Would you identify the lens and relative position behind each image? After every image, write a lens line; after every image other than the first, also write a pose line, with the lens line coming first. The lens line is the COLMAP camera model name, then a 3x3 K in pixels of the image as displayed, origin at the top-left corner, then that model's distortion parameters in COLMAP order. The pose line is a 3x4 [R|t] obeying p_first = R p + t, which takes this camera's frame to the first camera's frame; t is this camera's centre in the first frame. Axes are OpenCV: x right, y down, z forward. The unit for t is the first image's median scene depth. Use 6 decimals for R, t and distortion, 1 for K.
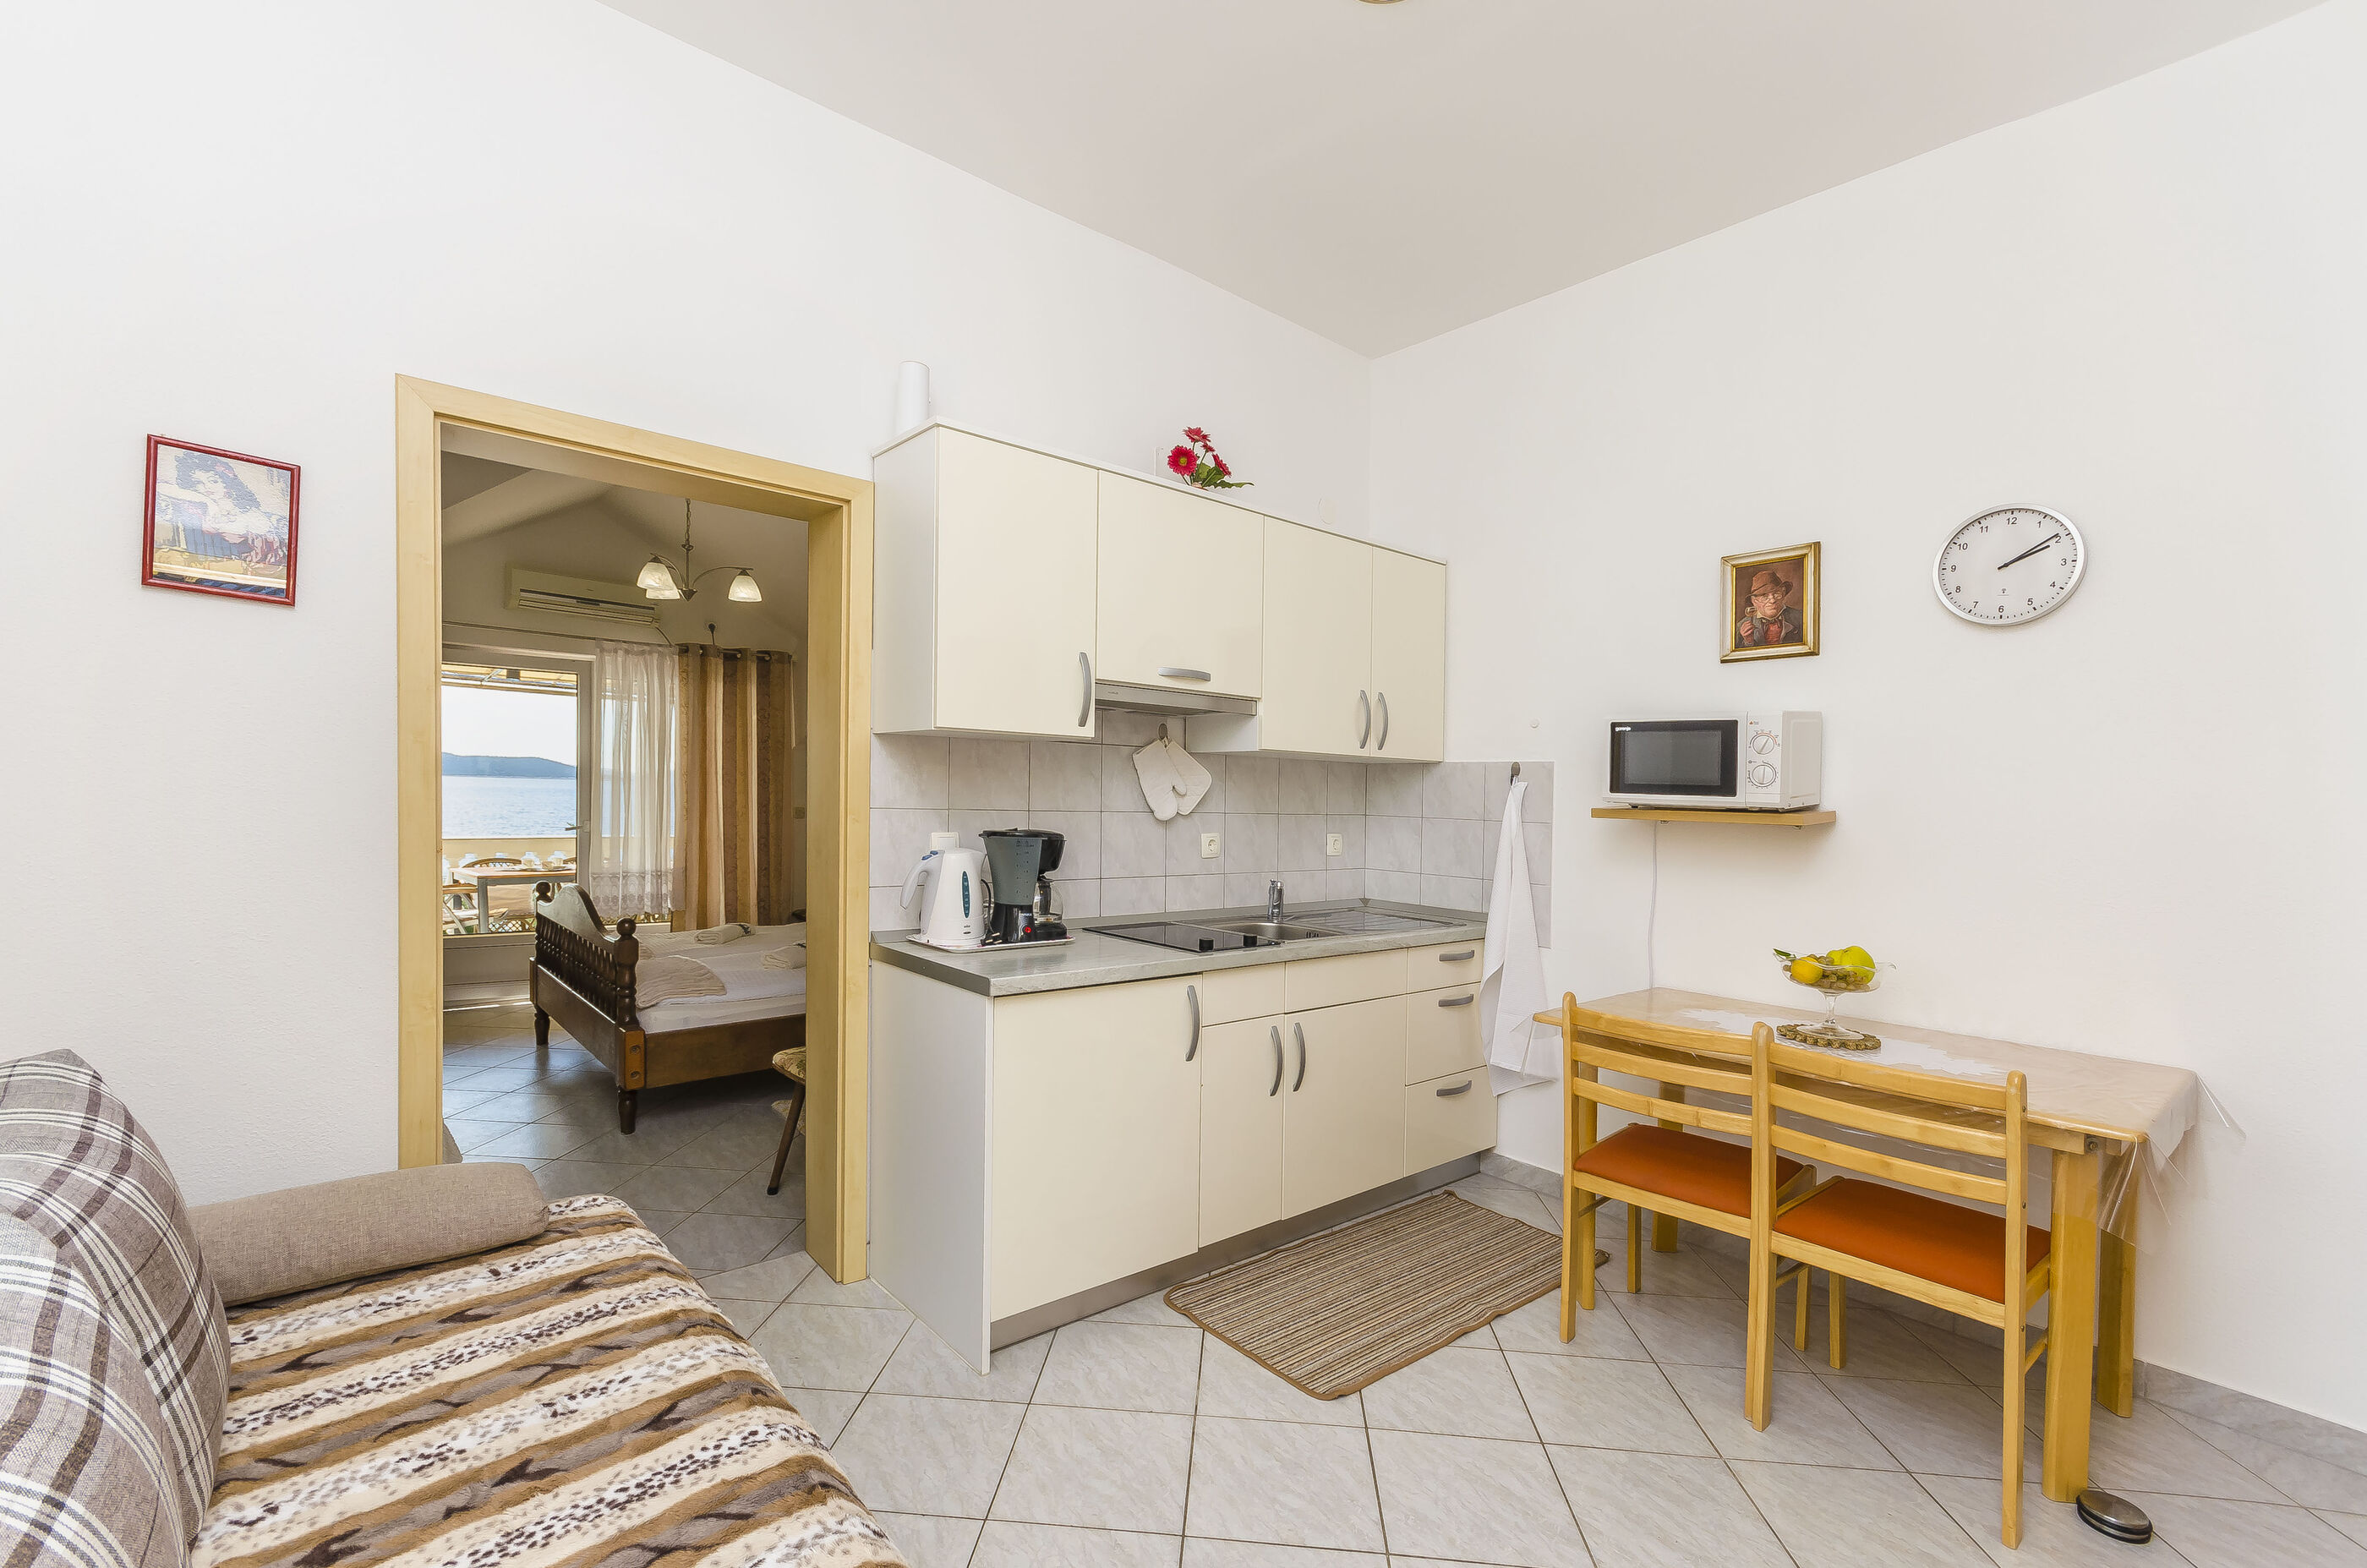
lens RADIAL K [[1070.0, 0, 1165.1], [0, 1070.0, 765.7], [0, 0, 1]] dist [0.009804, 0.001393]
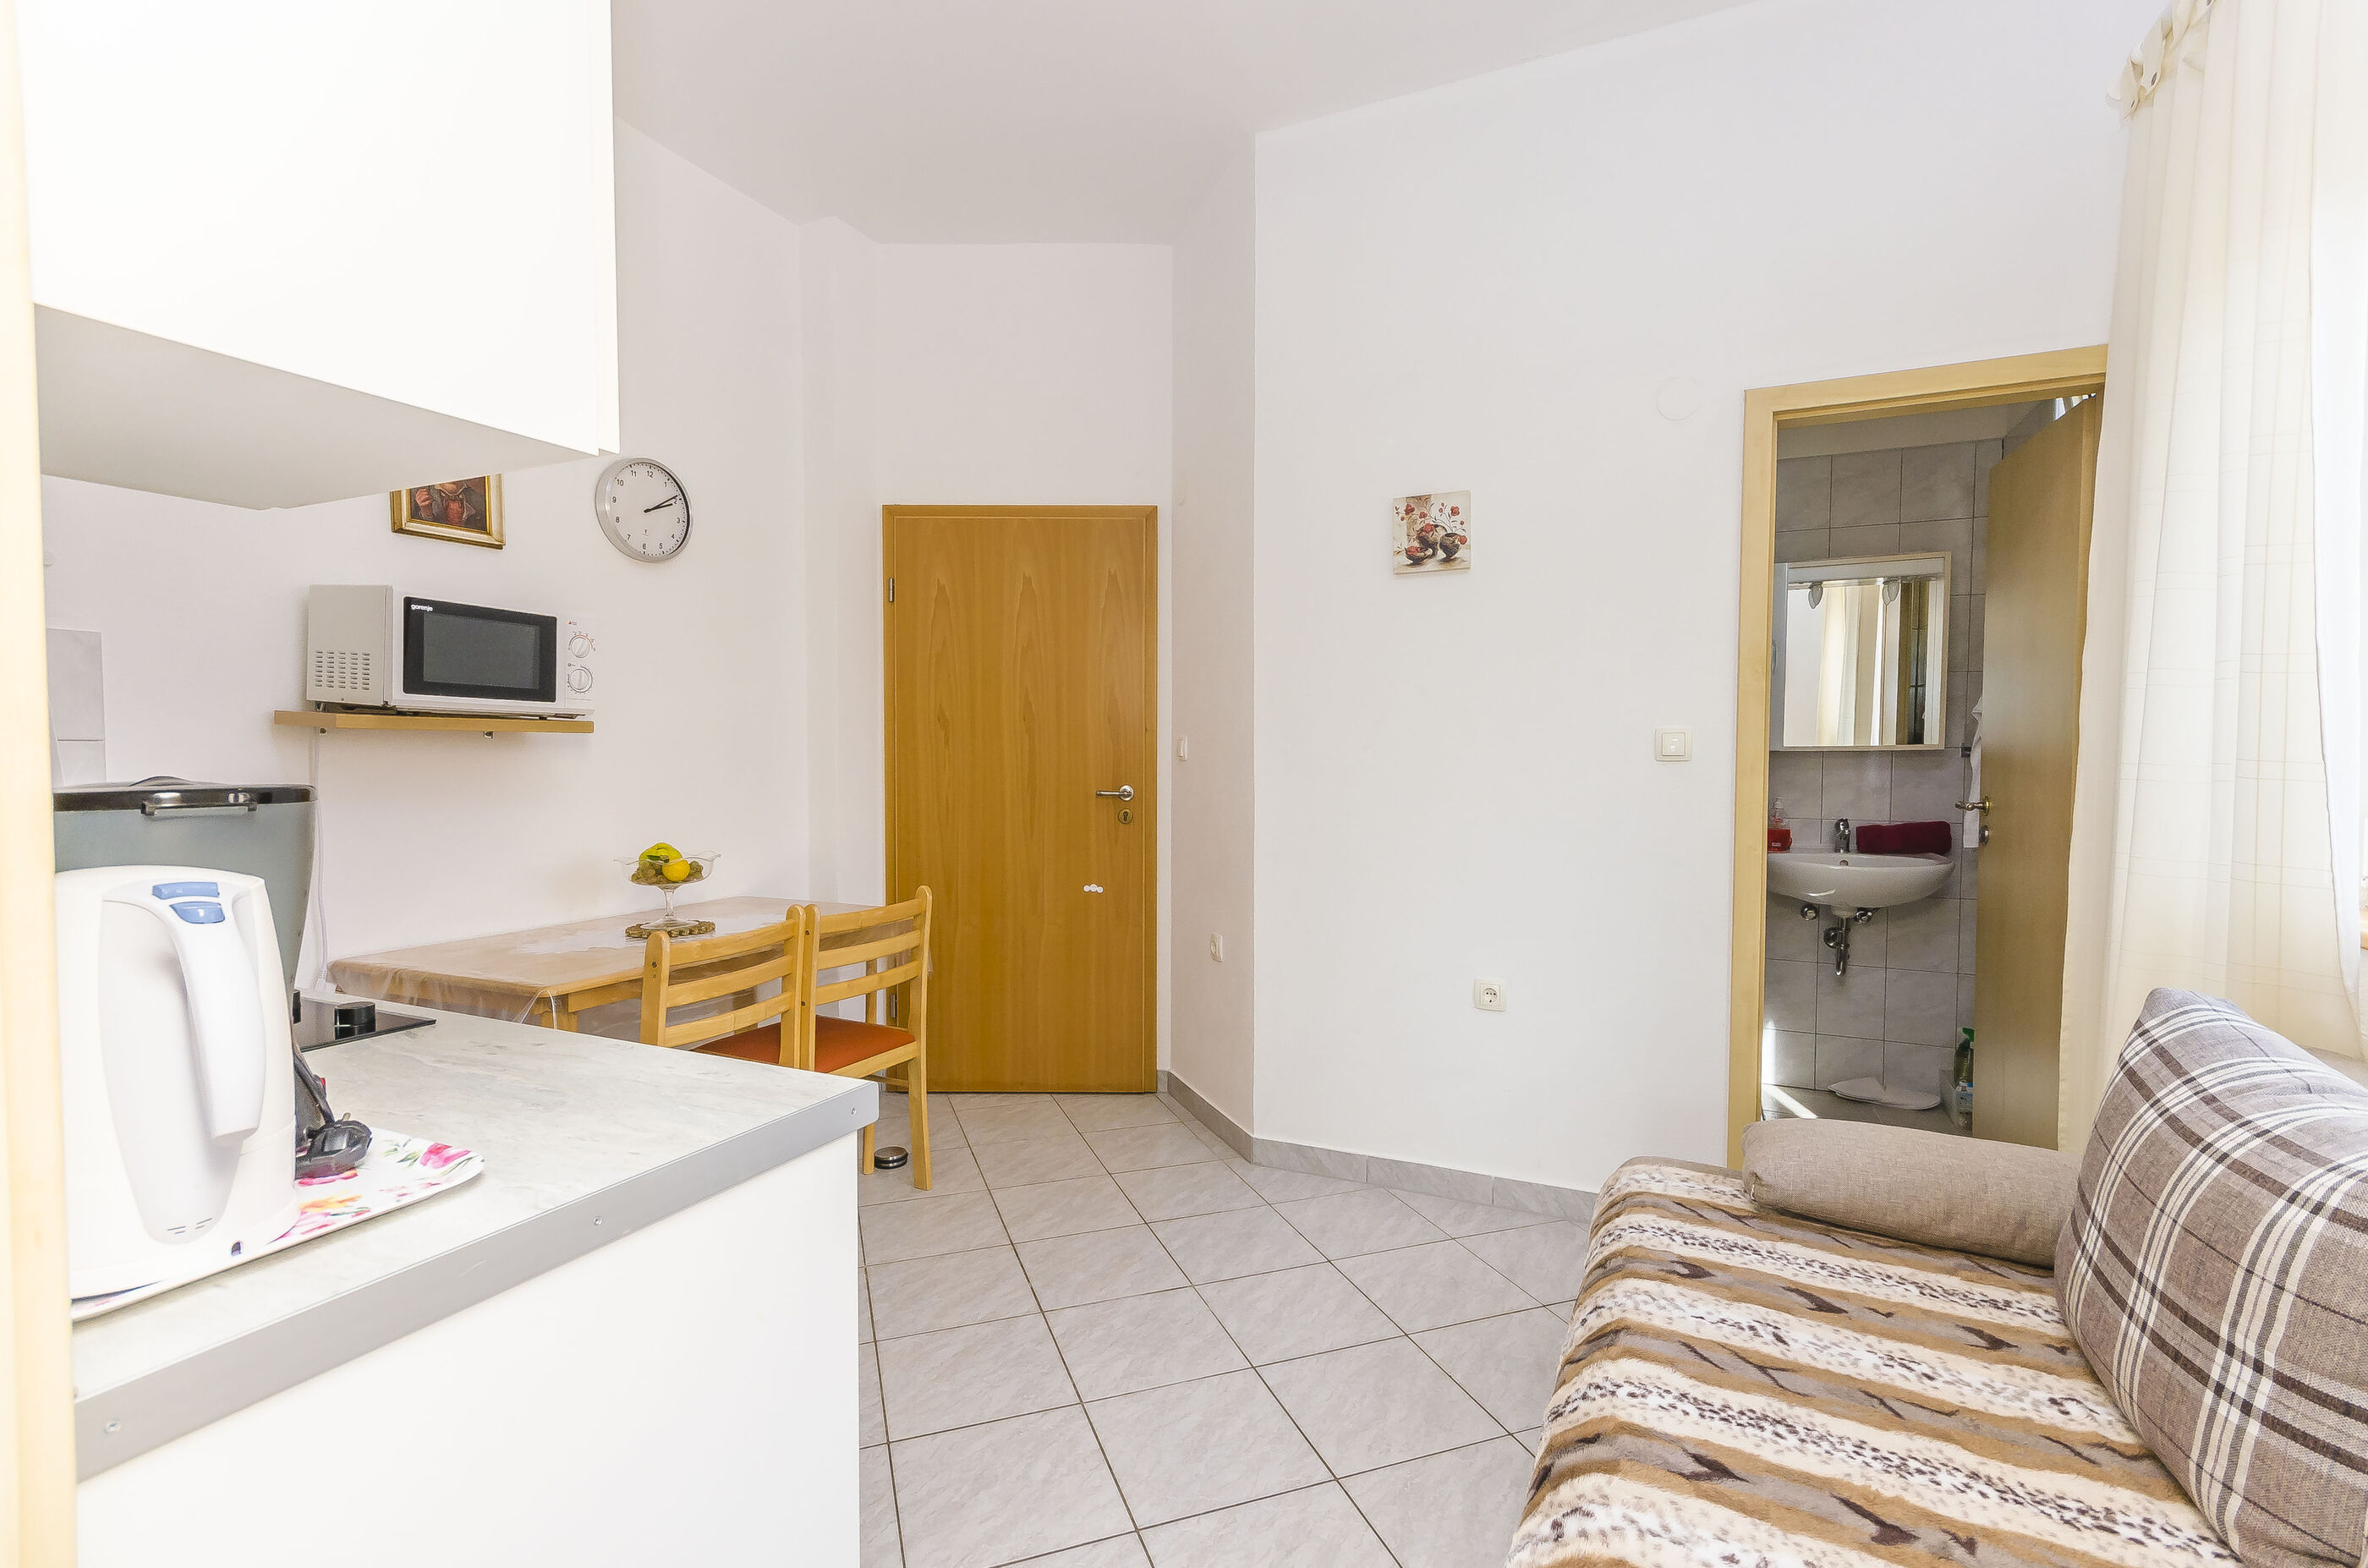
lens RADIAL K [[1070.5, 0, 1206.2], [0, 1070.5, 787.8], [0, 0, 1]] dist [0.009804, 0.001393]
pose [[-0.432508, -0.060202, 0.899618, -0.534850], [-0.041756, 0.998035, 0.046713, 0.035536], [-0.900662, -0.017361, -0.434172, 0.907407]]
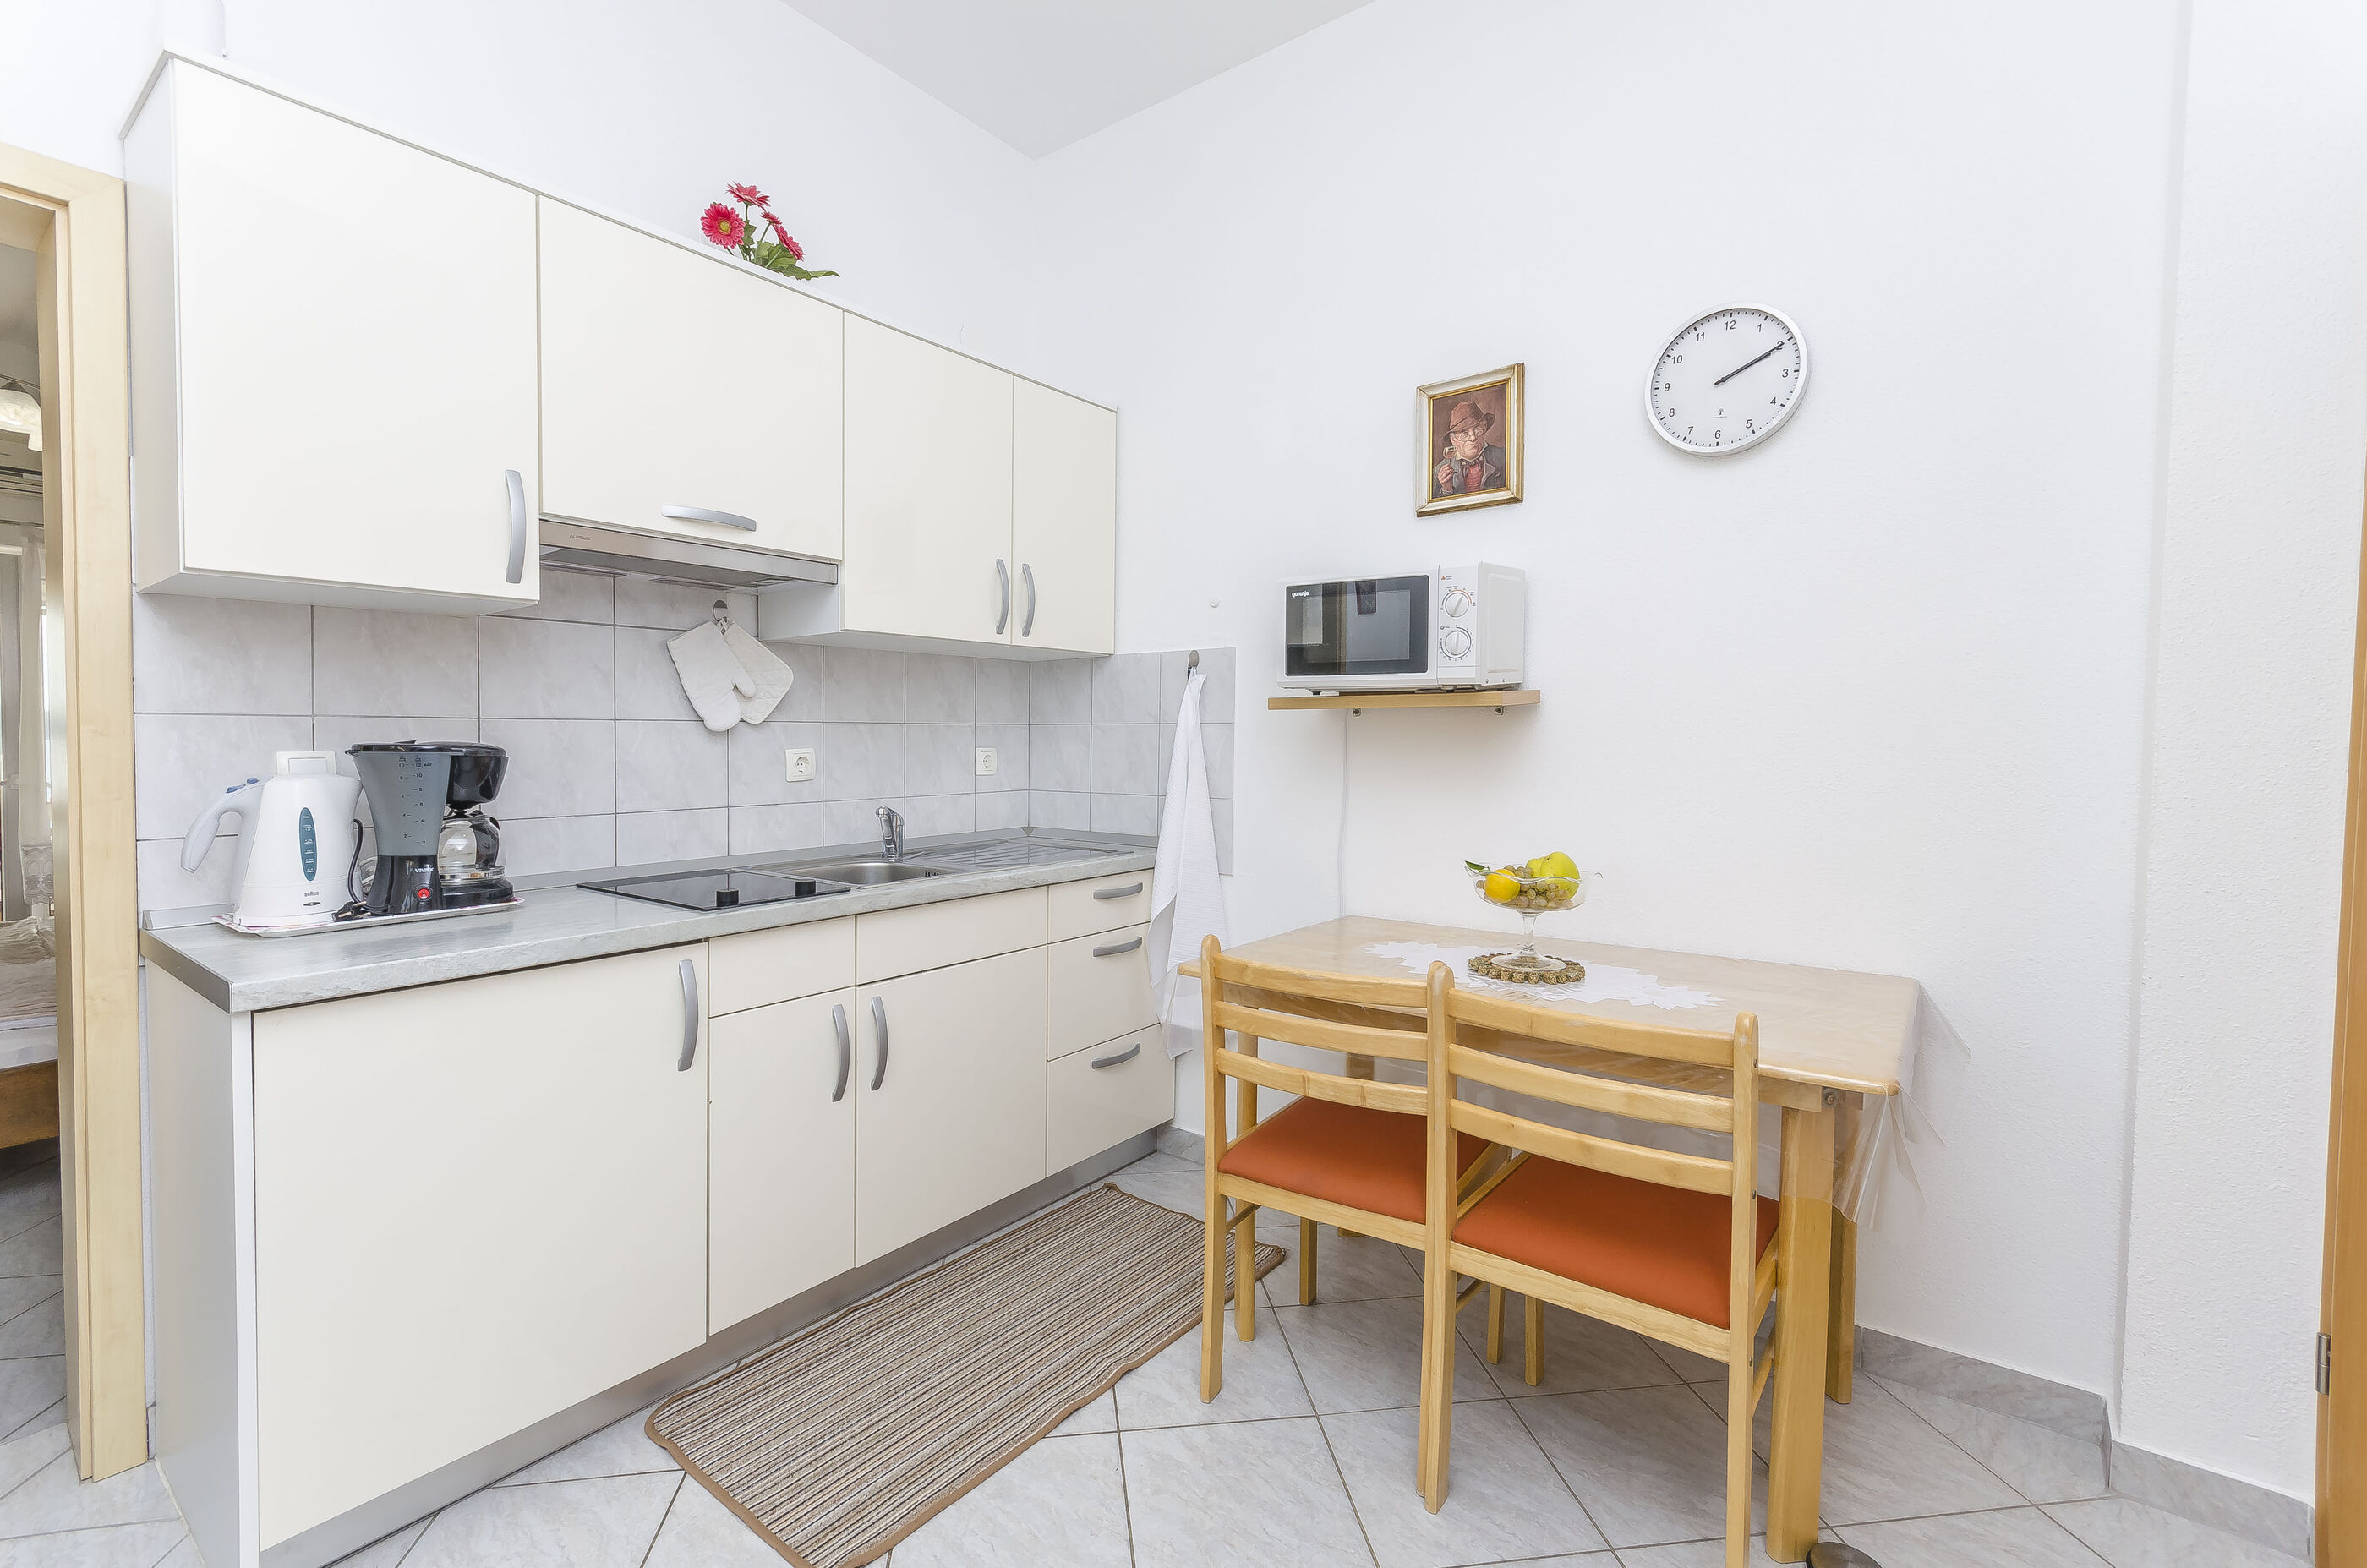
lens RADIAL K [[1070.0, 0, 1197.0], [0, 1070.0, 767.4], [0, 0, 1]] dist [0.009804, 0.001393]
pose [[0.973747, -0.032425, 0.225310, 0.187942], [0.019853, 0.998128, 0.057842, 0.049738], [-0.226764, -0.051850, 0.972569, 0.268065]]
